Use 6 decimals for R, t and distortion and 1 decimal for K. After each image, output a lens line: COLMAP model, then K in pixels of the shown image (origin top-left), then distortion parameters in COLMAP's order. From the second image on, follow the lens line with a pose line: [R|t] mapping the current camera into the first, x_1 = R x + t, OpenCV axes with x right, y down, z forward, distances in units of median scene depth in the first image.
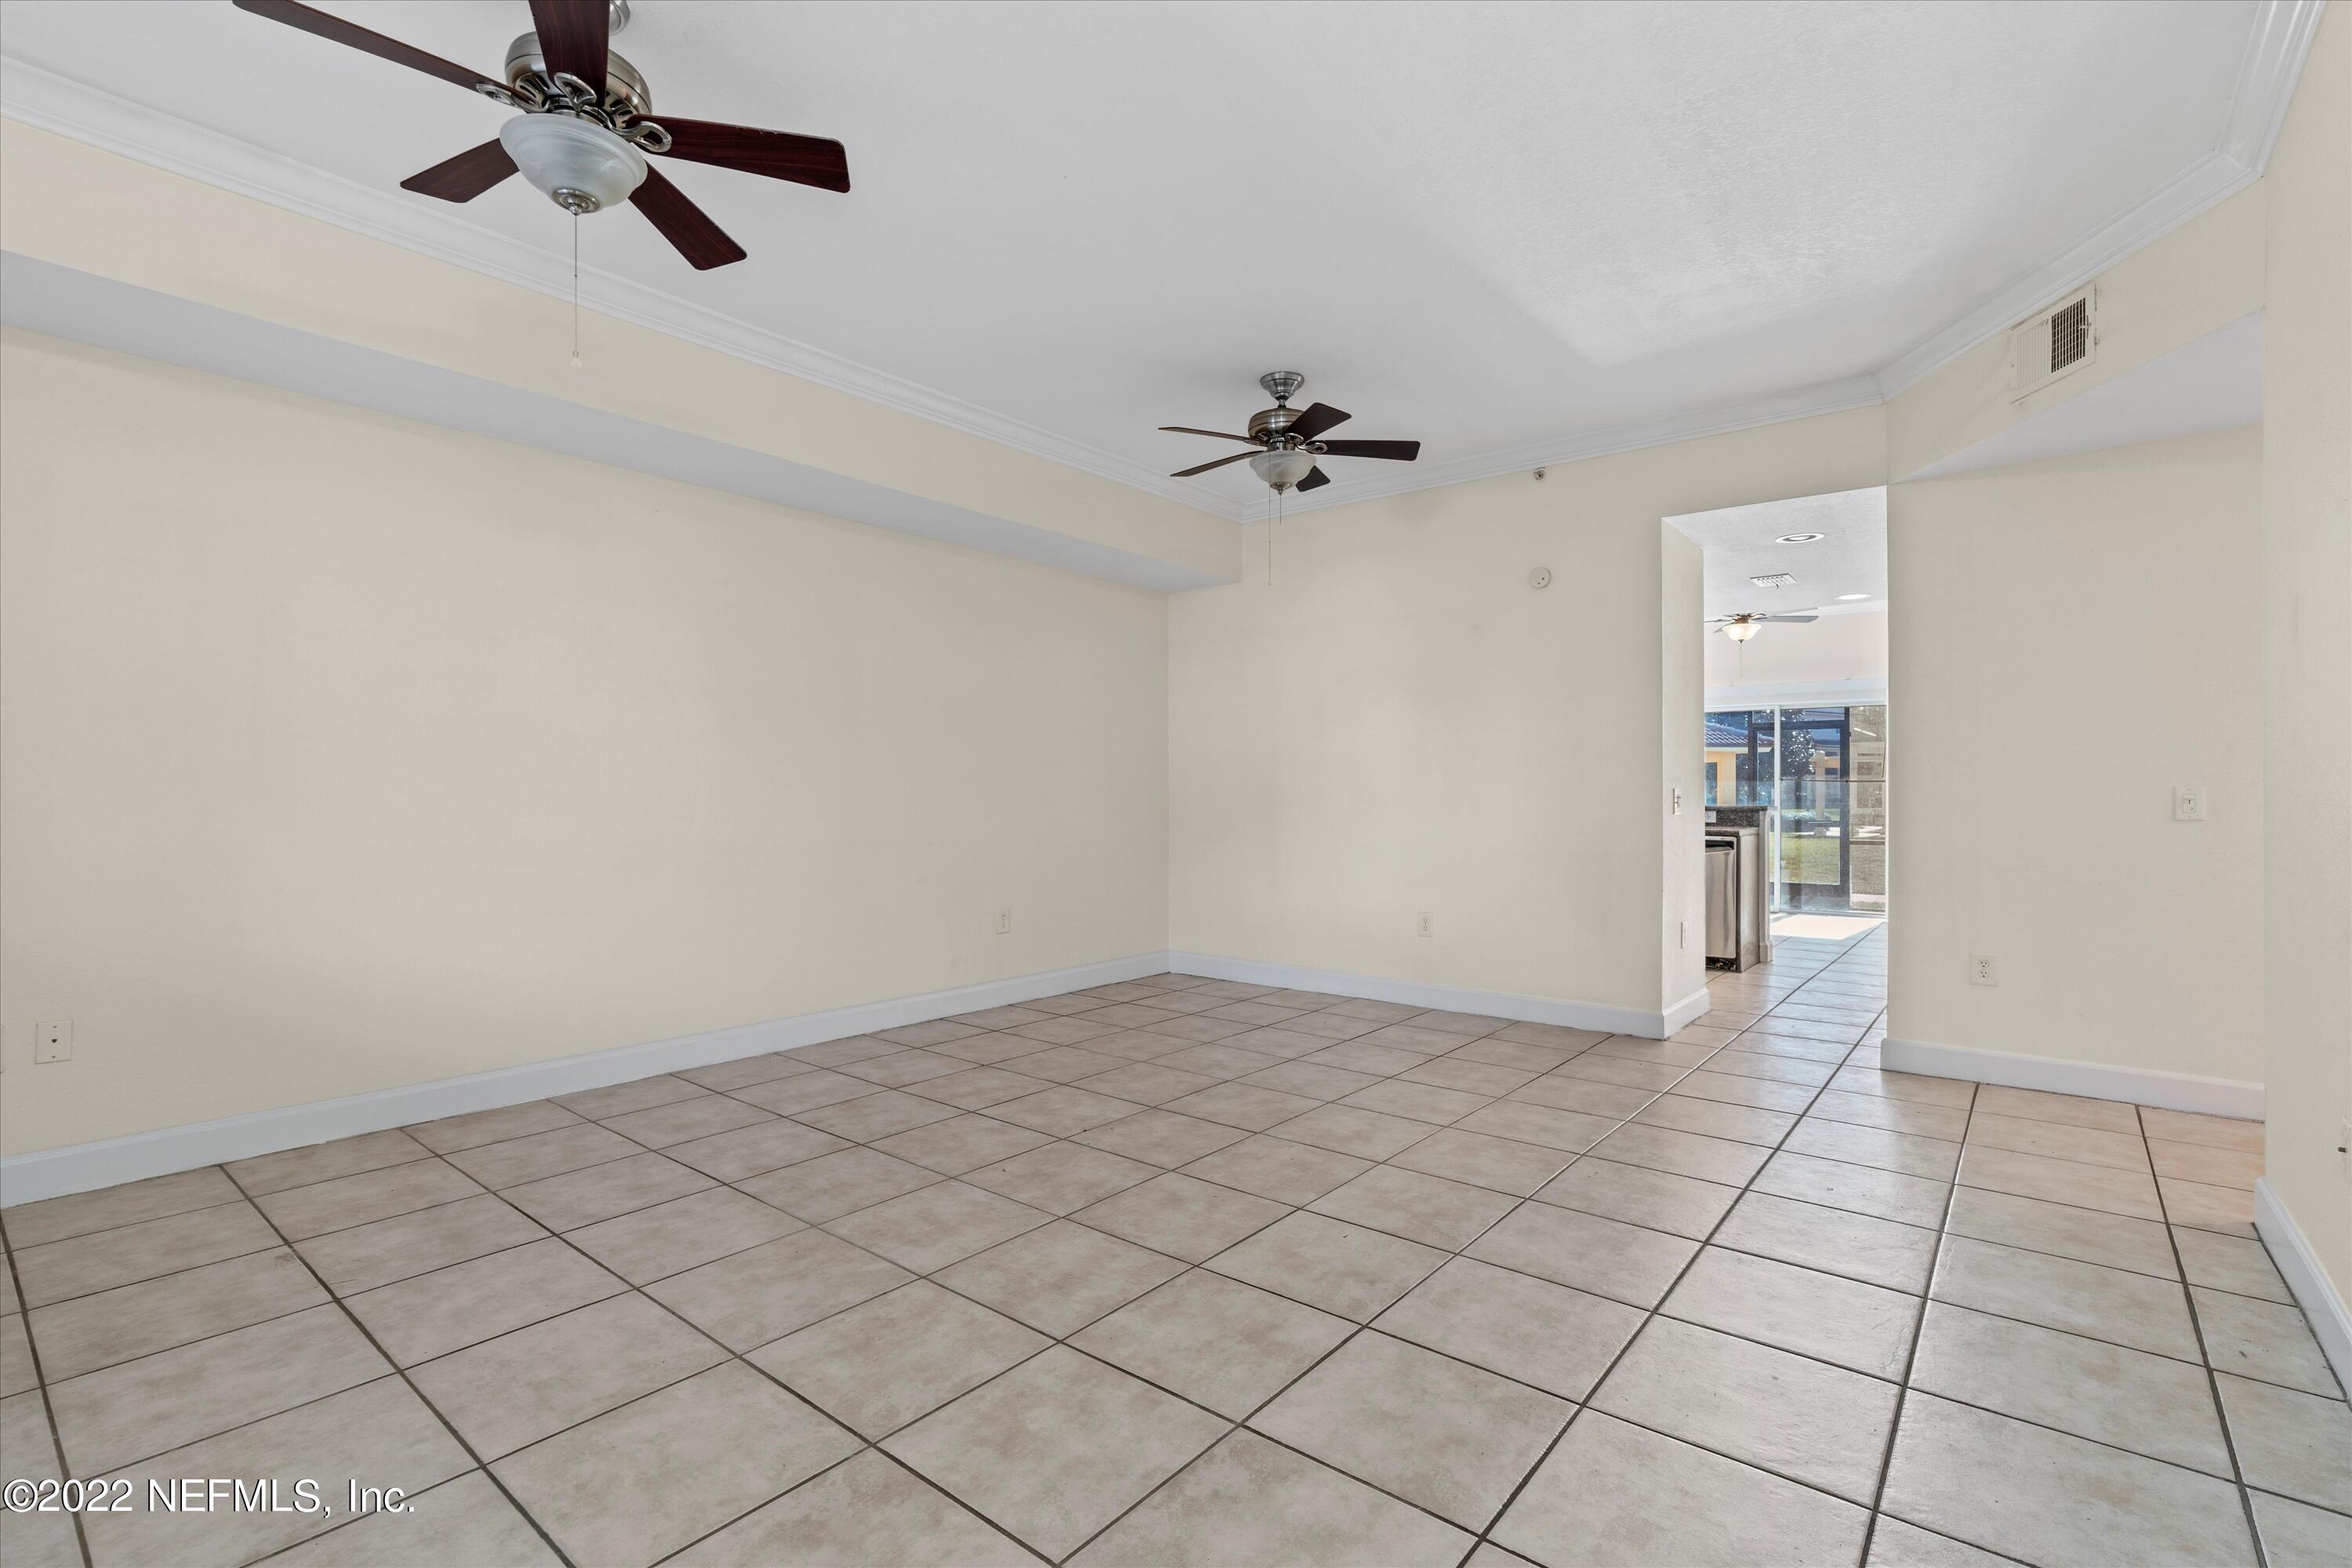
lens RADIAL K [[1066.5, 0, 1173.7], [0, 1066.5, 787.1], [0, 0, 1]] dist [-0.005137, 0.001003]
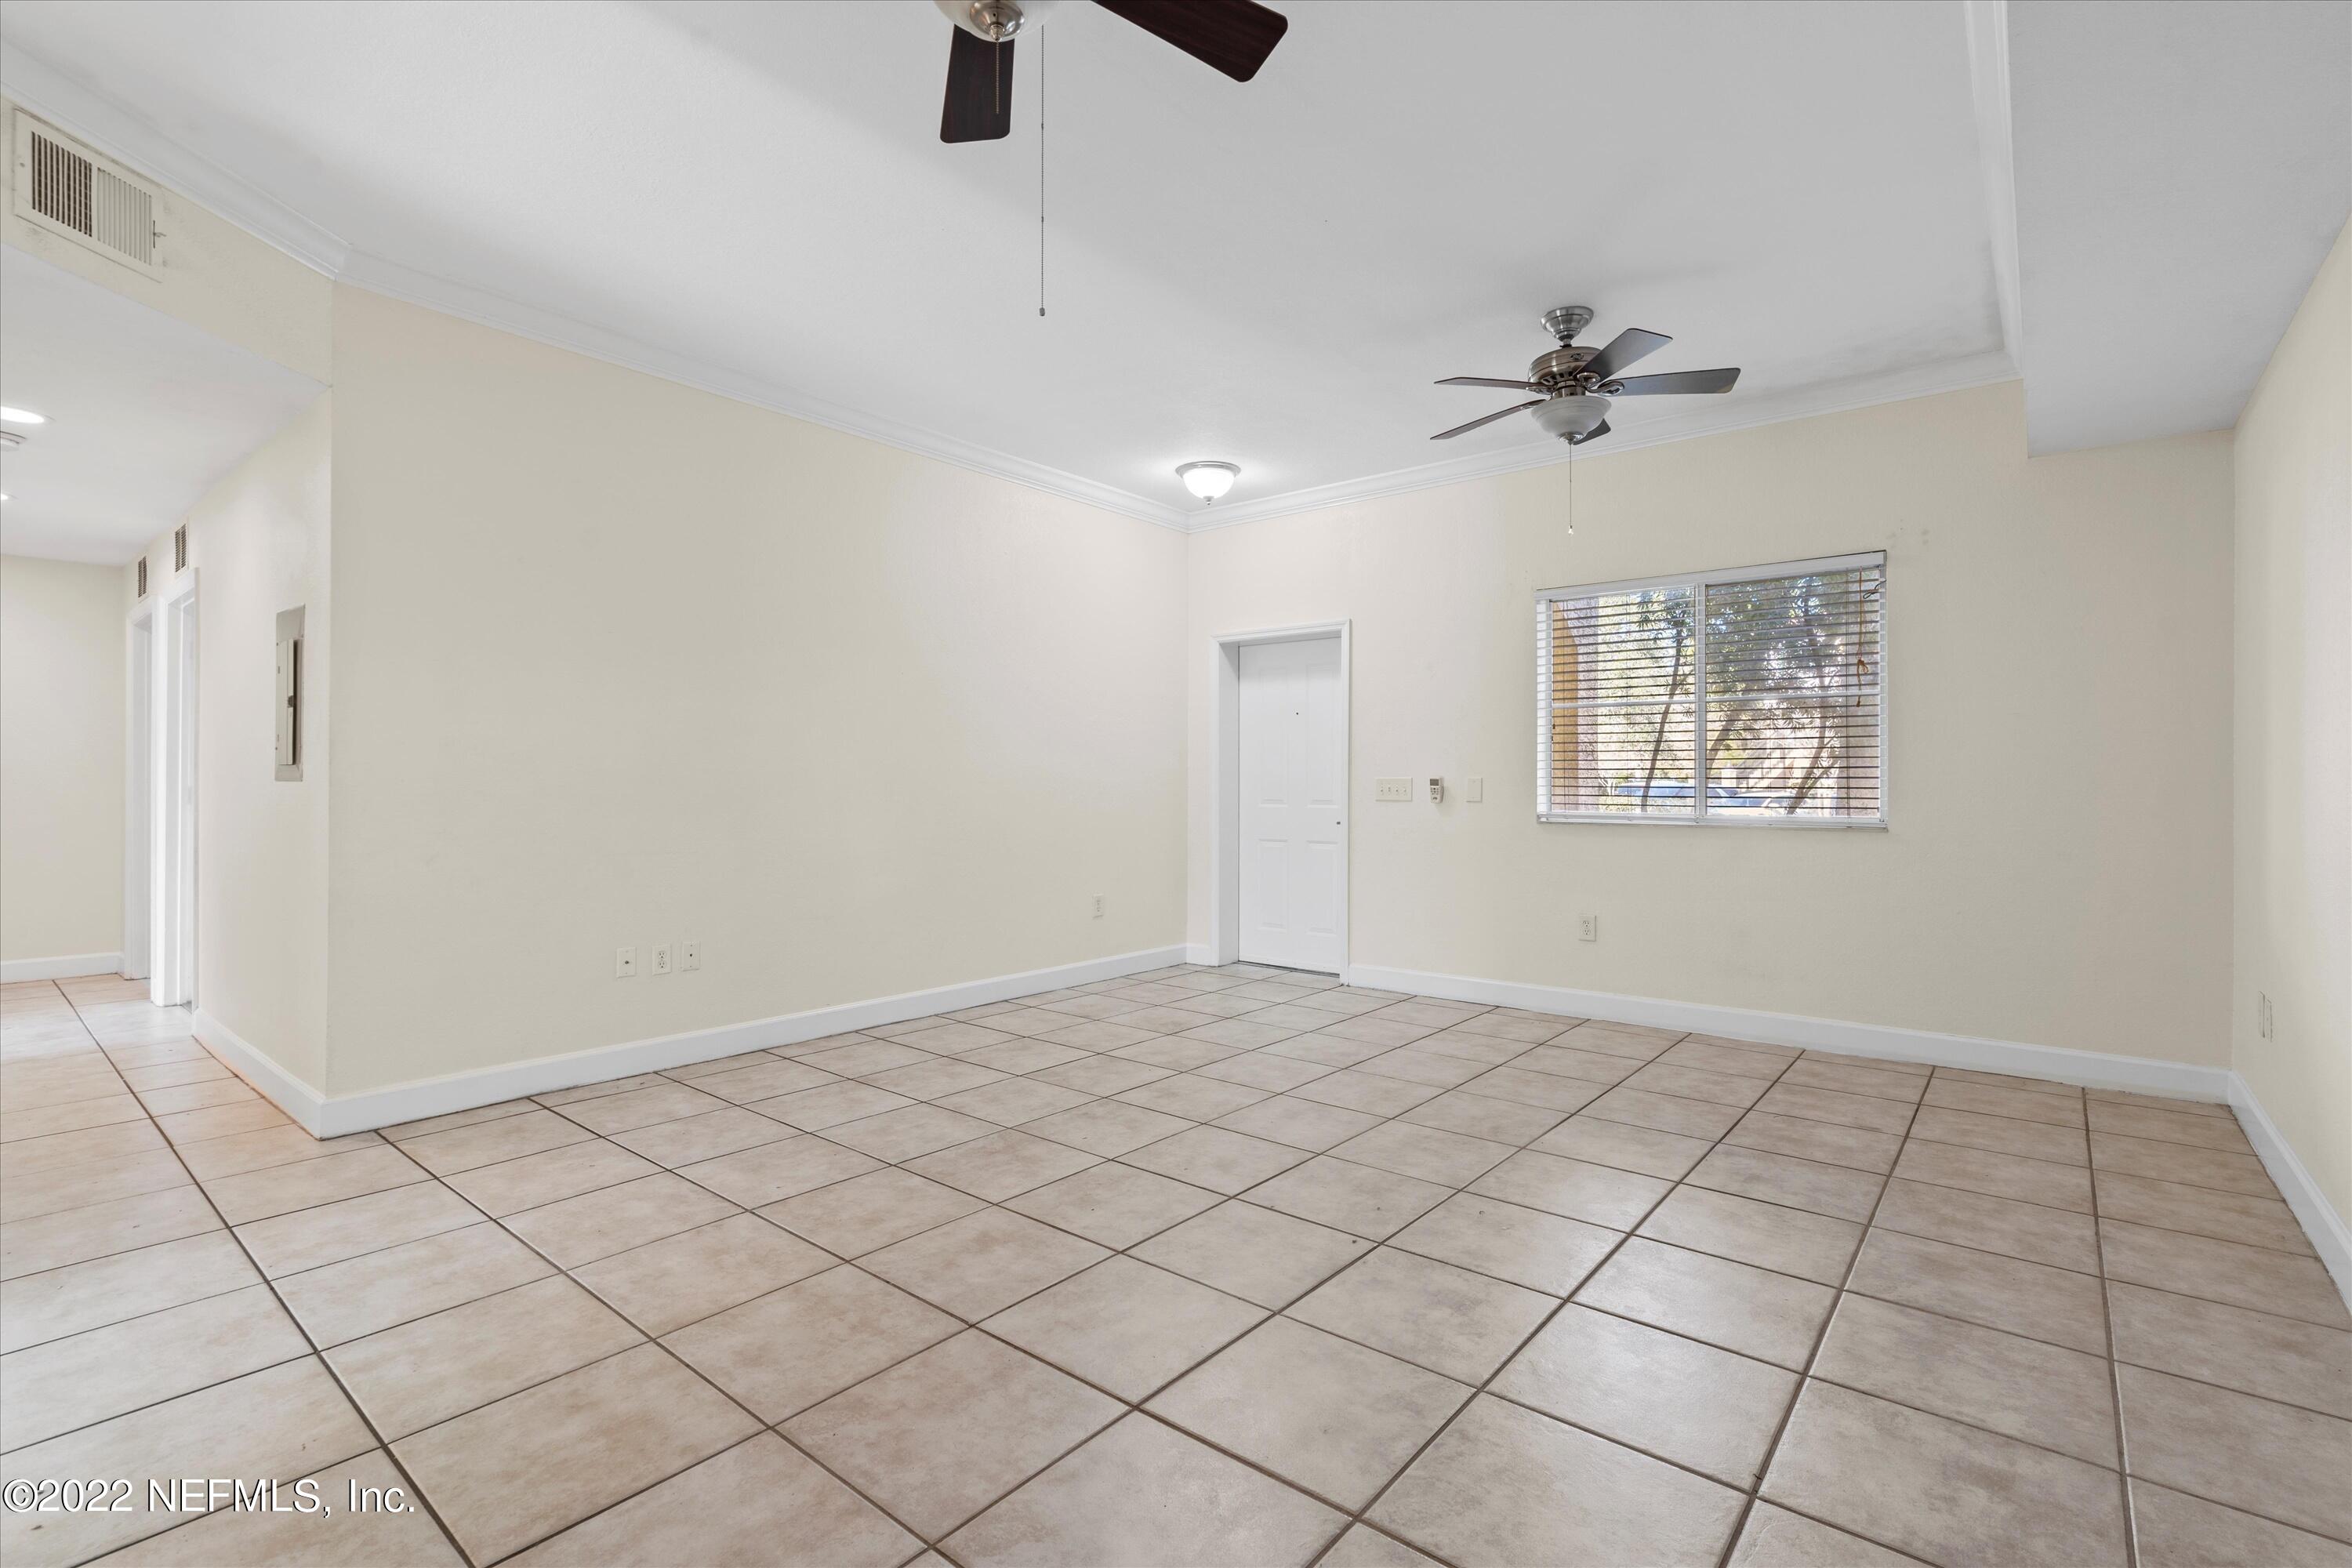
lens RADIAL K [[1066.5, 0, 1176.1], [0, 1066.5, 783.5], [0, 0, 1]] dist [-0.005137, 0.001003]
pose [[-0.999986, -0.004125, 0.003404, 0.047457], [-0.004143, 0.999977, -0.005306, 0.009105], [-0.003382, -0.005320, -0.999980, 2.086056]]
